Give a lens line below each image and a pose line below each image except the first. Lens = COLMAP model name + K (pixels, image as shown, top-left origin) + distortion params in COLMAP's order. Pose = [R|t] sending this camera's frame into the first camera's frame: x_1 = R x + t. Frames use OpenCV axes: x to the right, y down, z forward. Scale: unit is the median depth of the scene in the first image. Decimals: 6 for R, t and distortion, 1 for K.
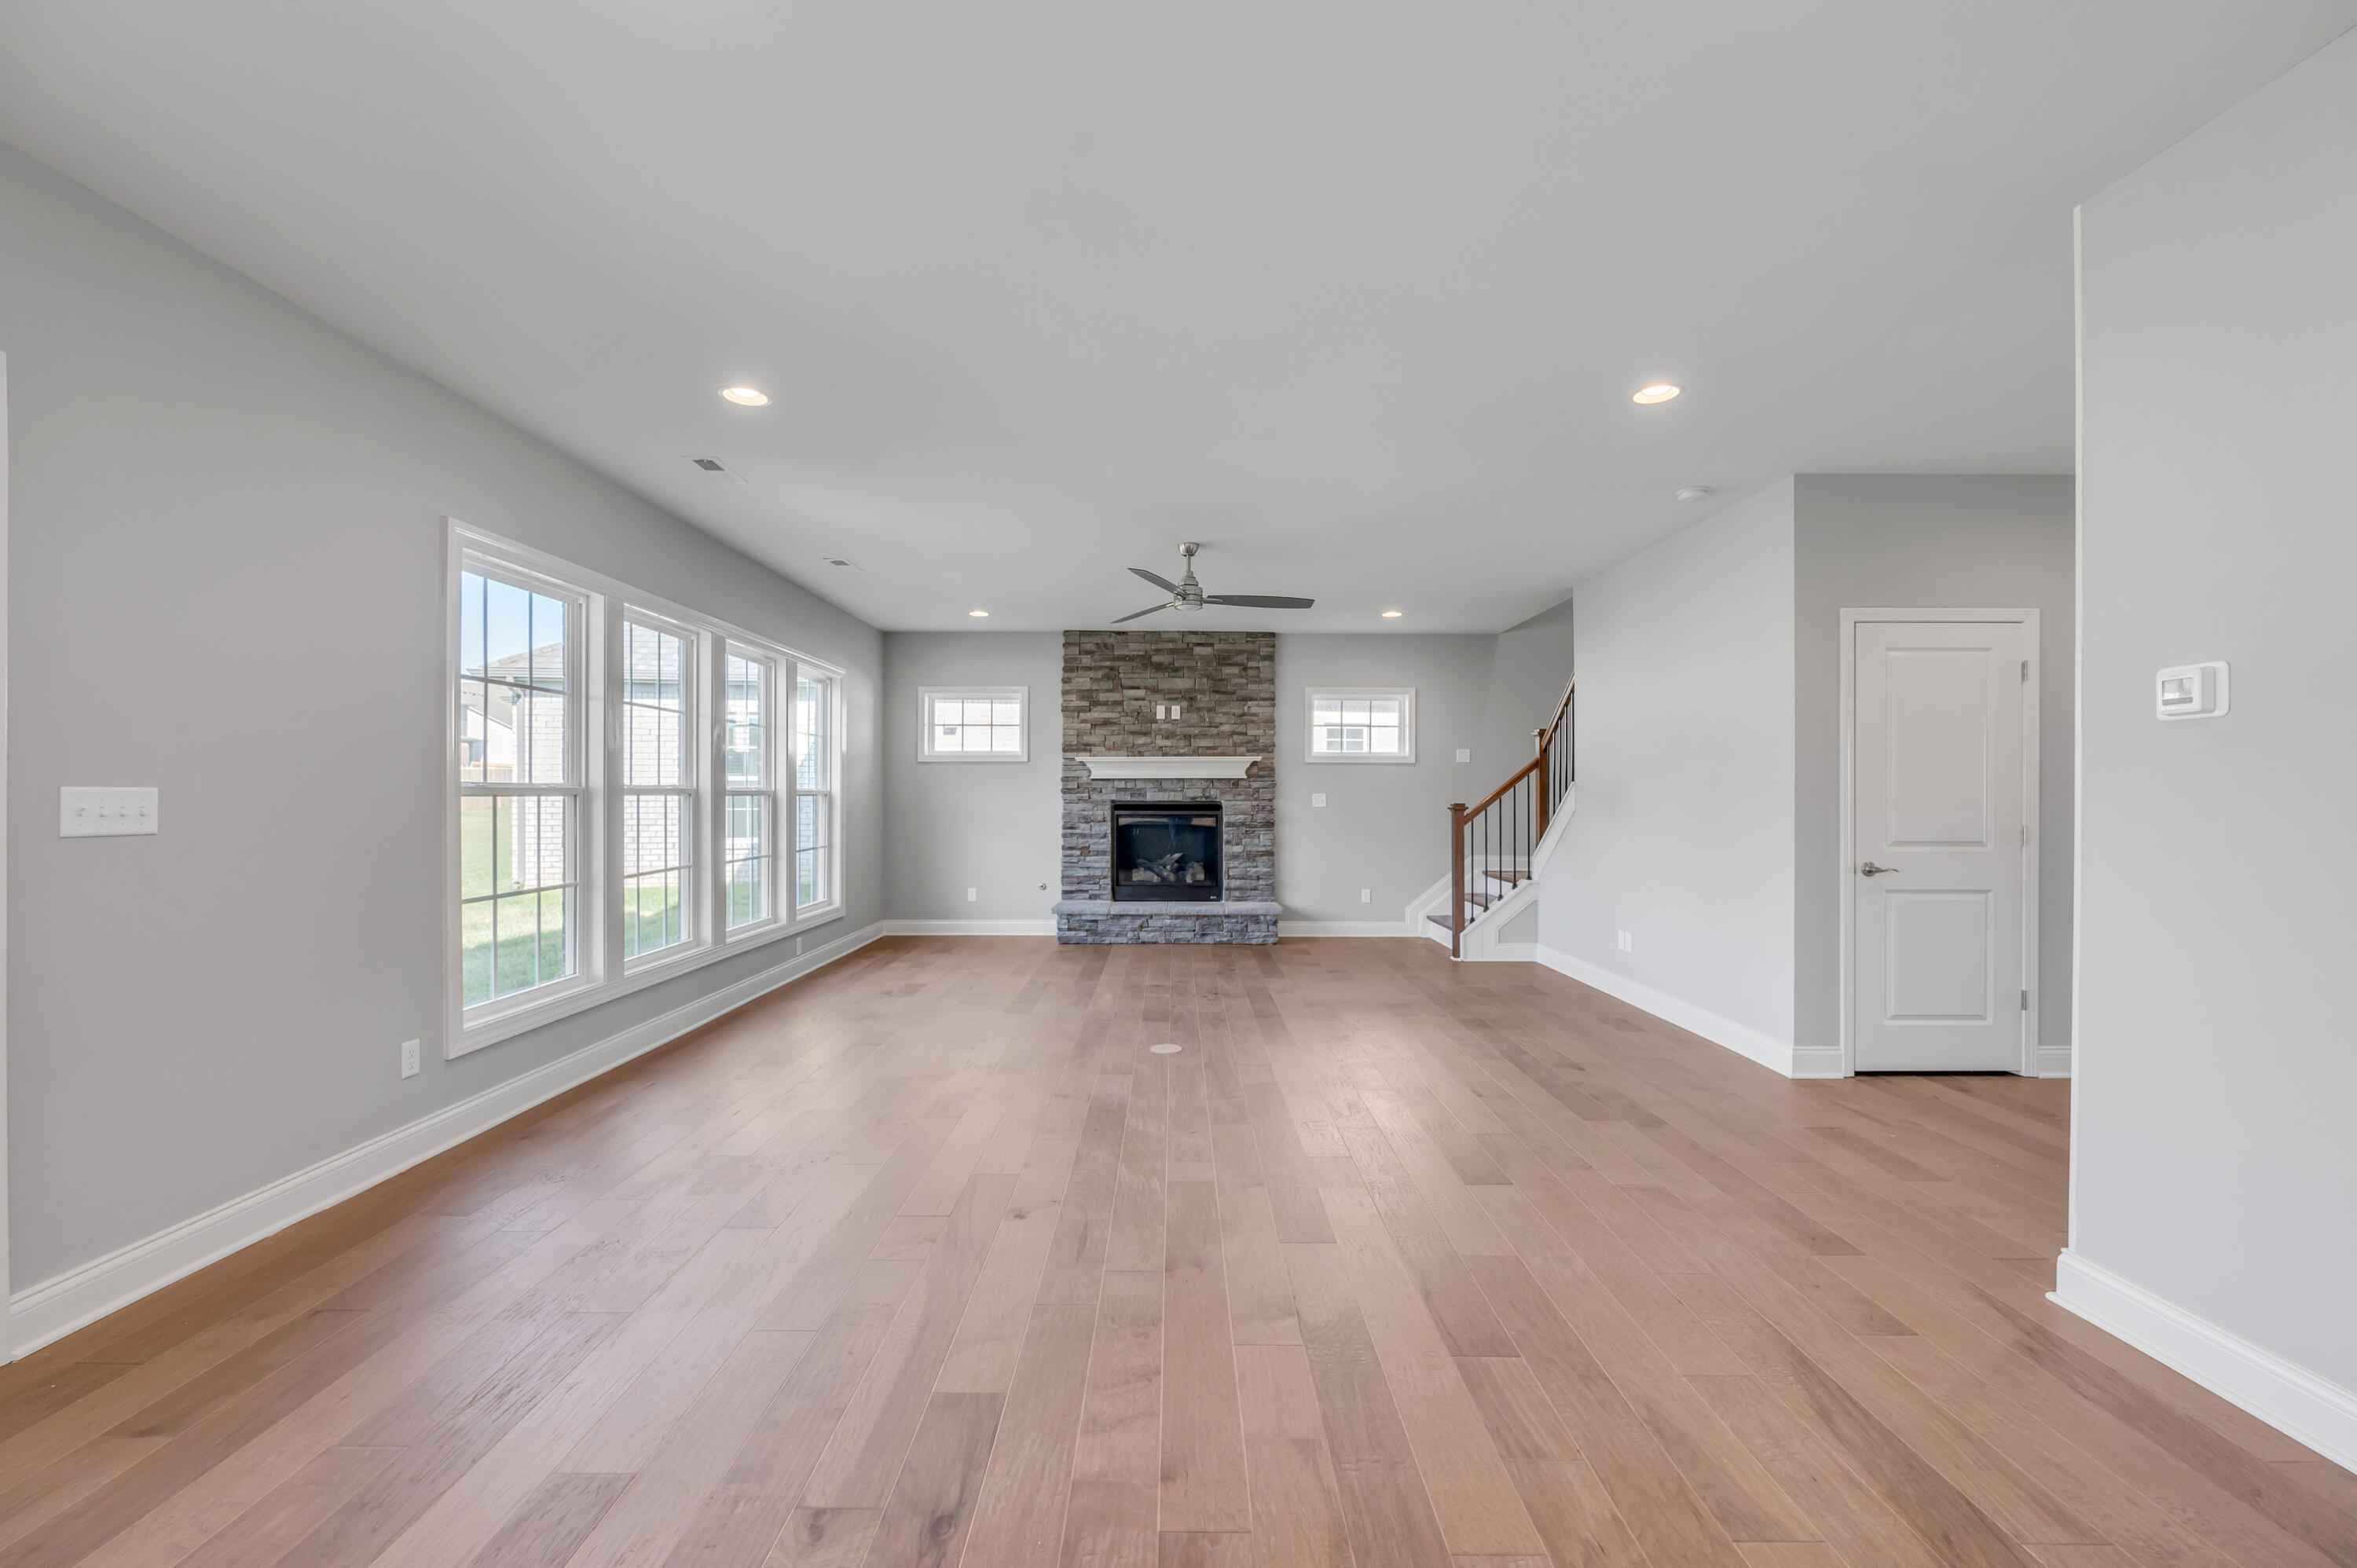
lens RADIAL K [[958.3, 0, 1165.3], [0, 958.3, 793.3], [0, 0, 1]] dist [0.001927, -0.000071]
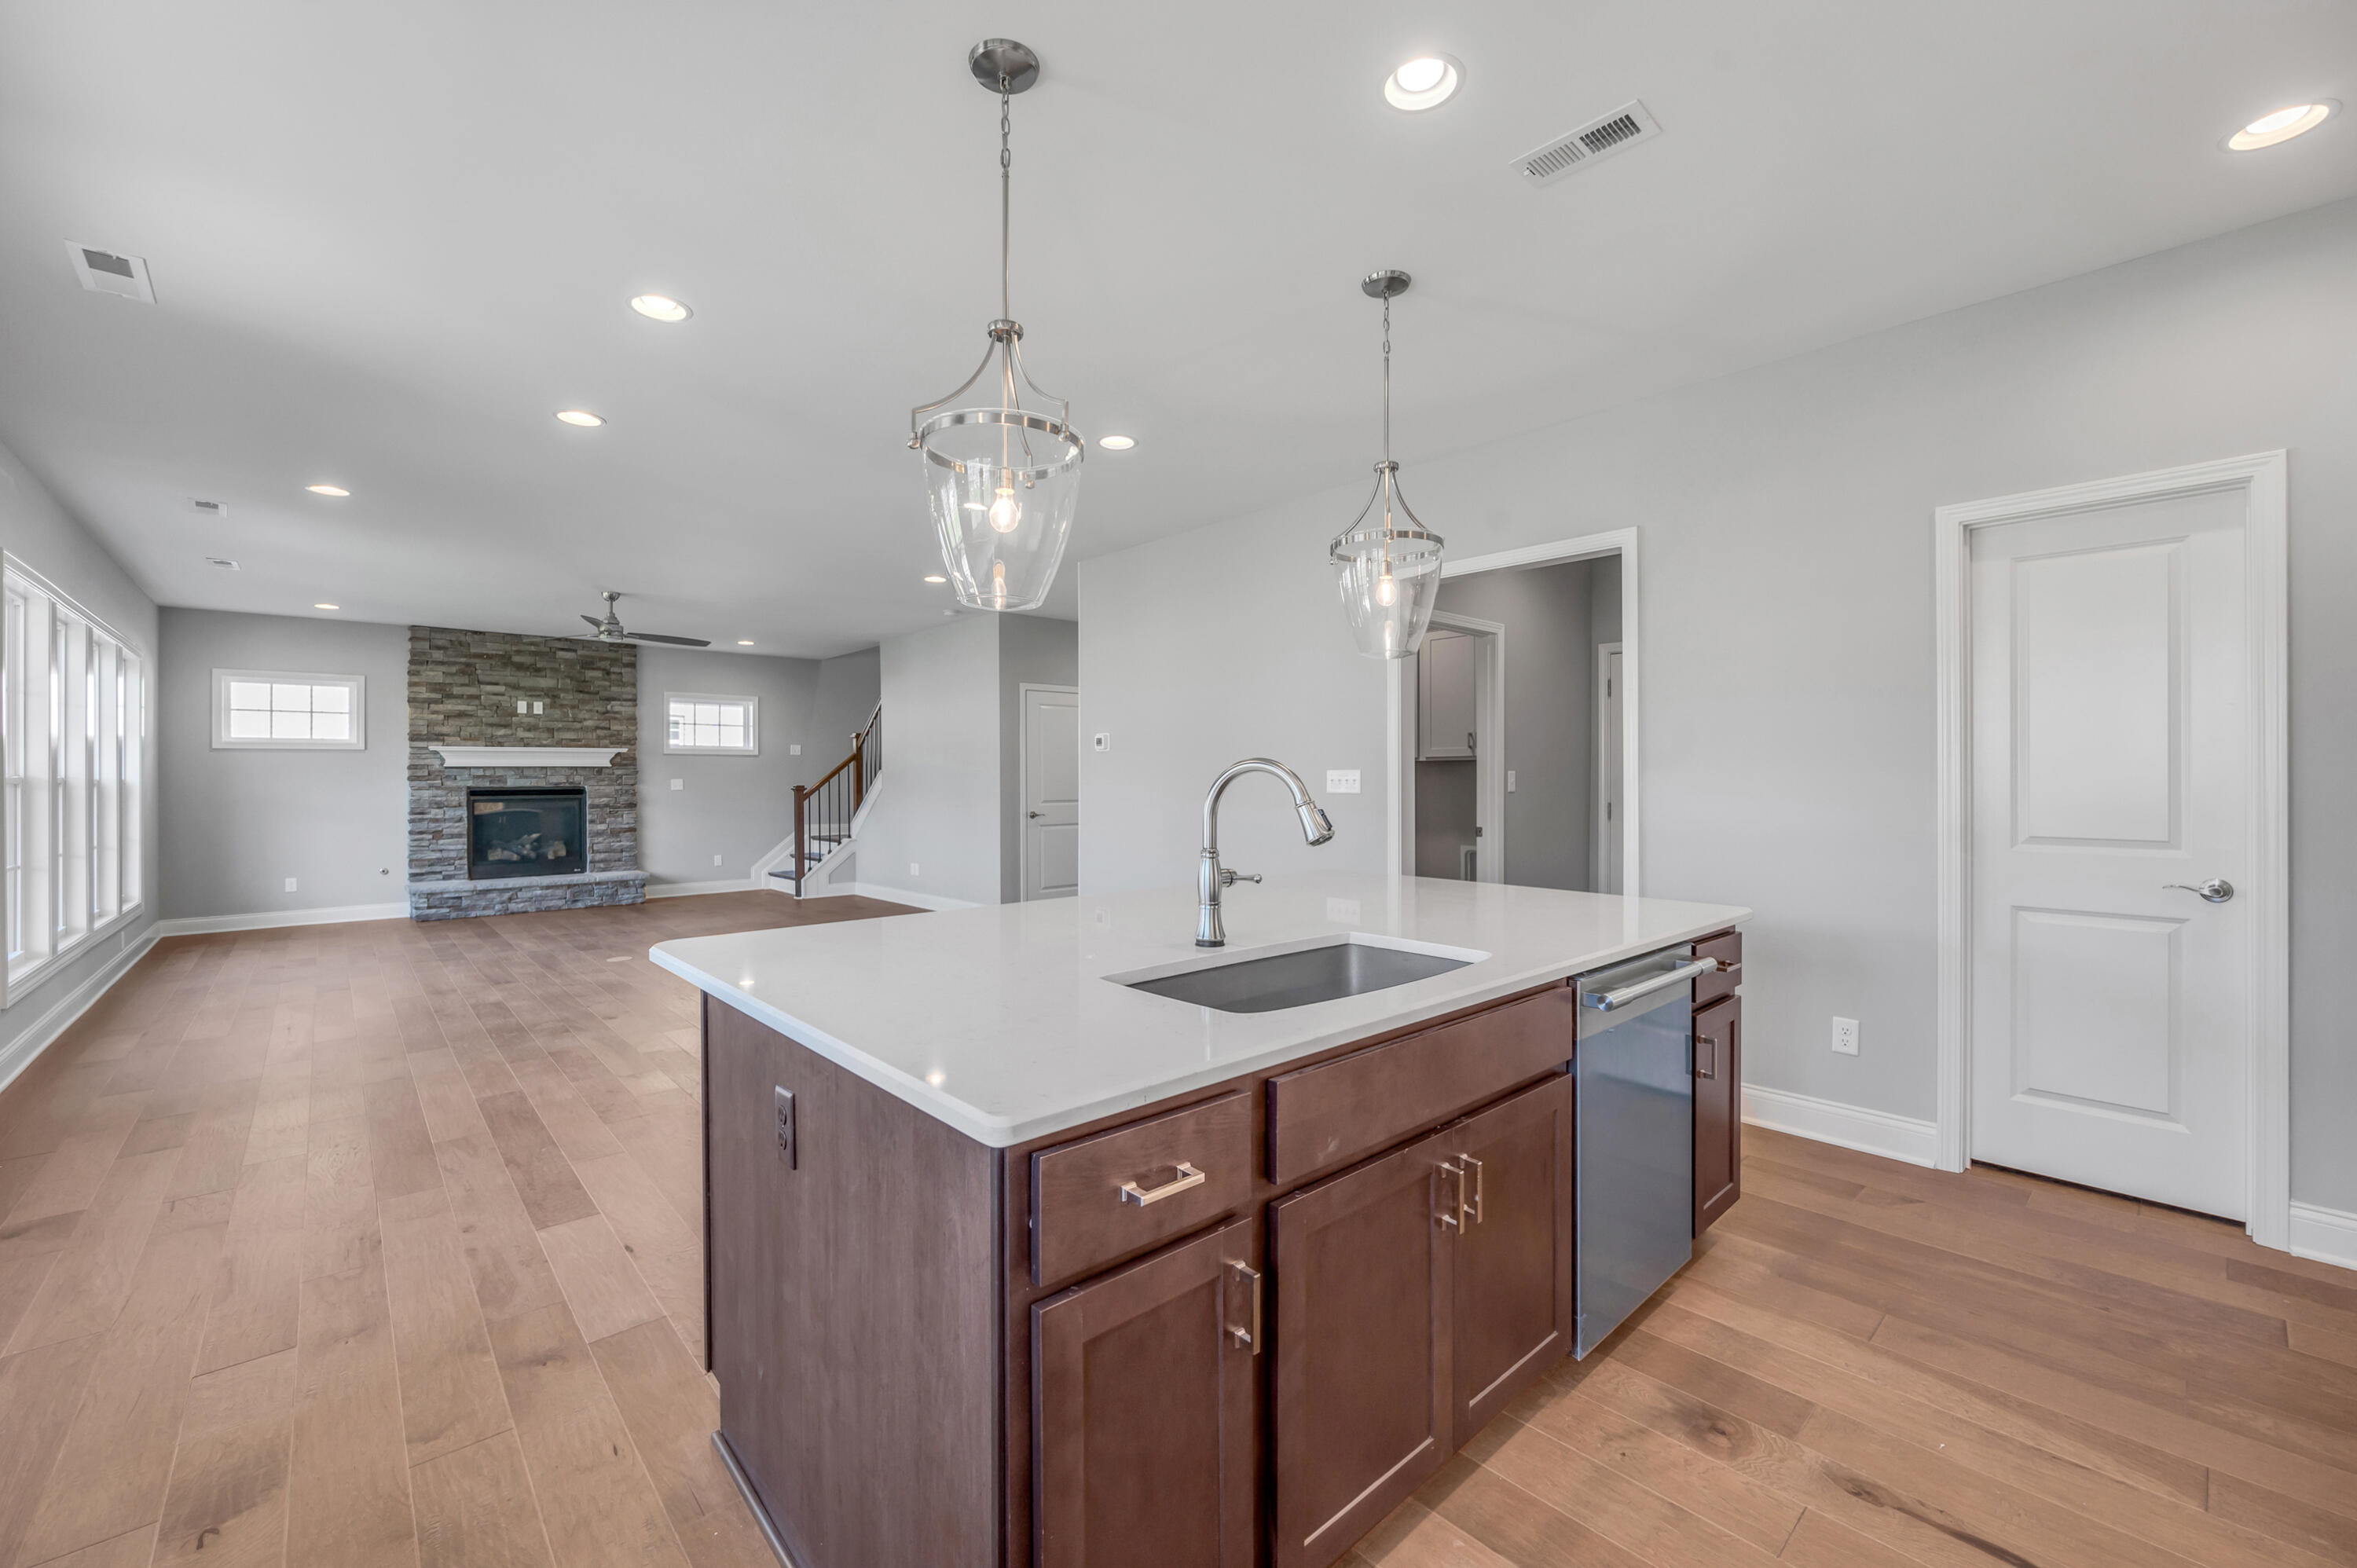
lens RADIAL K [[958.3, 0, 1179.5], [0, 958.3, 782.0], [0, 0, 1]] dist [0.001927, -0.000071]
pose [[0.740135, -0.008590, 0.672404, -0.190126], [0.005861, 0.999963, 0.006324, -0.000107], [-0.672433, -0.000740, 0.740158, -0.340784]]
